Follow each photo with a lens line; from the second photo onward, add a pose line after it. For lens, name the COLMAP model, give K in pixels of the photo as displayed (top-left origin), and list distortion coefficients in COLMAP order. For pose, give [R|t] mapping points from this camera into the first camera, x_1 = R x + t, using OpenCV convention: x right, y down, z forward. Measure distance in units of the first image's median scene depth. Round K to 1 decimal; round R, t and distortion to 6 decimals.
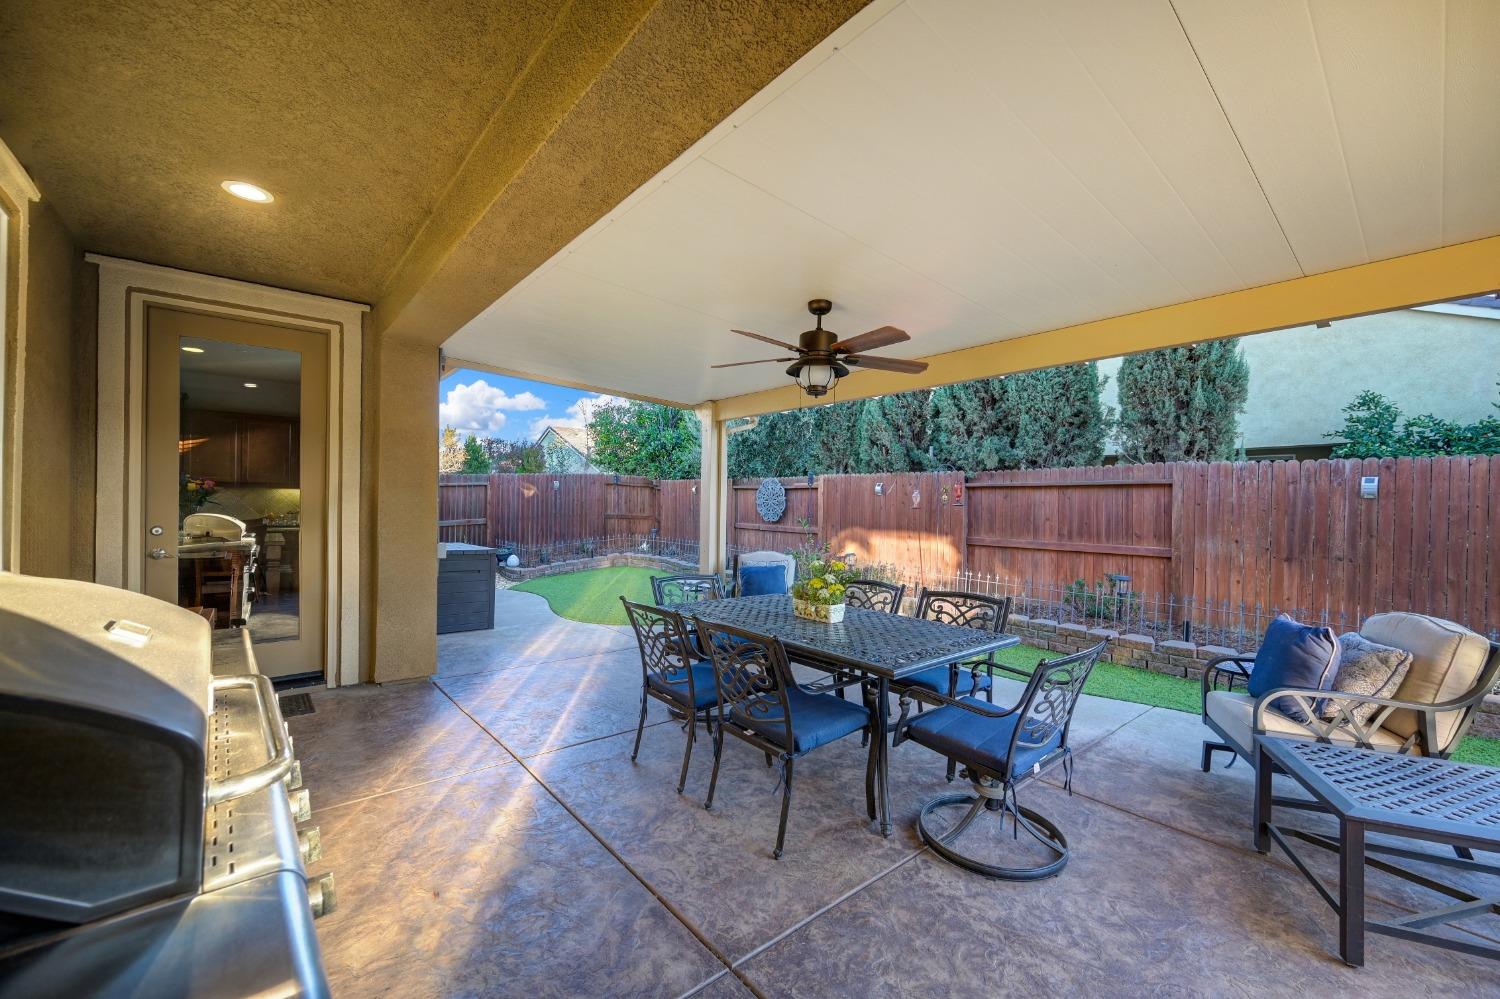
lens RADIAL K [[597.7, 0, 750.0], [0, 597.7, 499.5], [0, 0, 1]] dist [-0.001758, -0.000136]
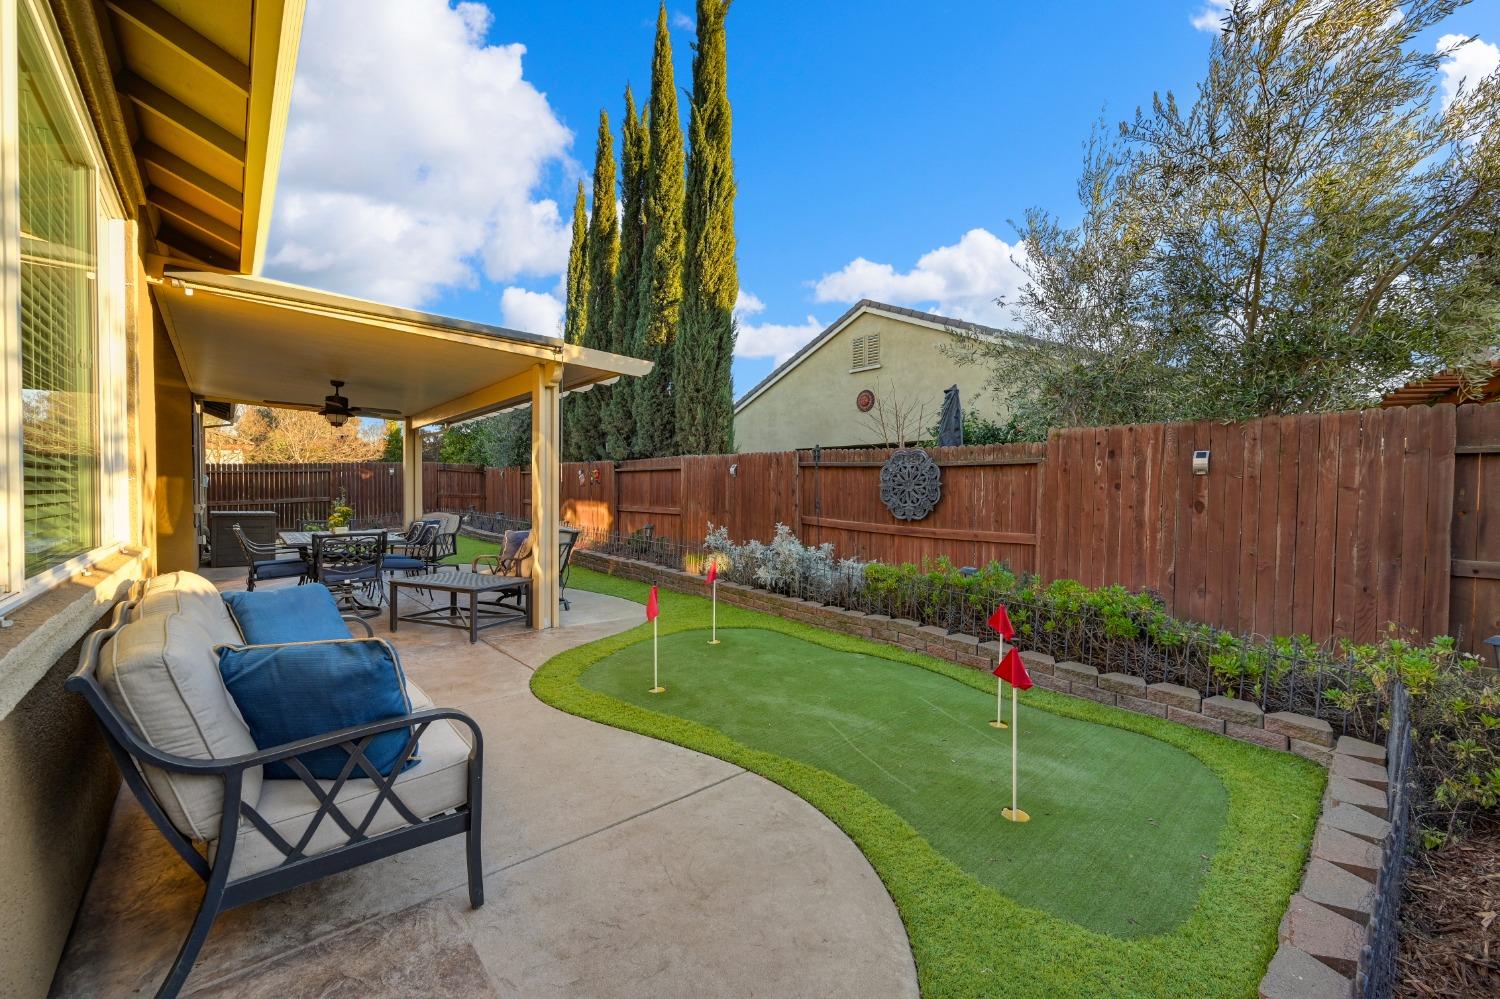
lens RADIAL K [[597.4, 0, 750.4], [0, 597.4, 505.1], [0, 0, 1]] dist [-0.001779, -0.000208]
pose [[0.999914, 0.001425, 0.013029, 0.757163], [-0.001764, 0.999660, 0.026004, 0.025792], [-0.012987, -0.026025, 0.999577, -0.540936]]
